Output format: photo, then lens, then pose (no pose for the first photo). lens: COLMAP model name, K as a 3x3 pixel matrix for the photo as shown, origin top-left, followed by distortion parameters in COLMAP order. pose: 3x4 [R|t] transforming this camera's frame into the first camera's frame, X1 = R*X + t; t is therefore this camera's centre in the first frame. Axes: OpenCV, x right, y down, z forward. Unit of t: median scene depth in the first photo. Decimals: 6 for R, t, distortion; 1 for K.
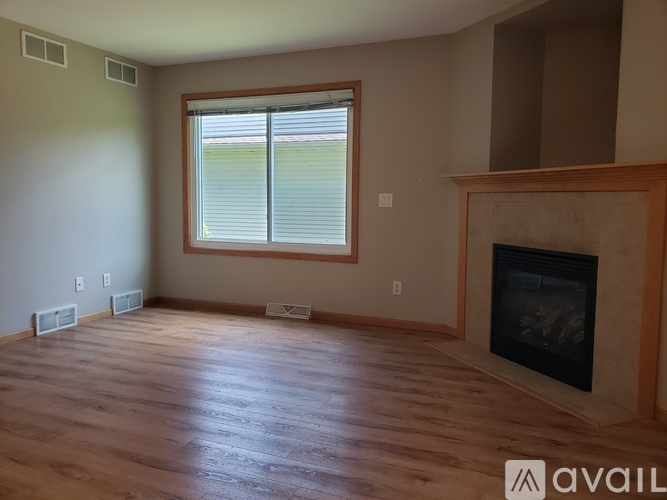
lens RADIAL K [[550.9, 0, 329.8], [0, 550.9, 236.5], [0, 0, 1]] dist [0.078226, -0.102845]
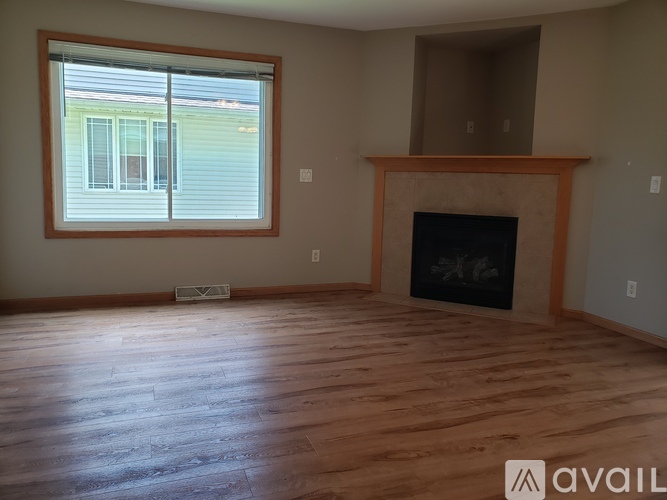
lens RADIAL K [[550.9, 0, 329.8], [0, 550.9, 236.5], [0, 0, 1]] dist [0.078226, -0.102845]
pose [[0.713064, -0.068387, 0.697756, -0.620973], [0.027301, 0.997185, 0.069833, -0.021067], [-0.700567, -0.030746, 0.712924, 0.200832]]
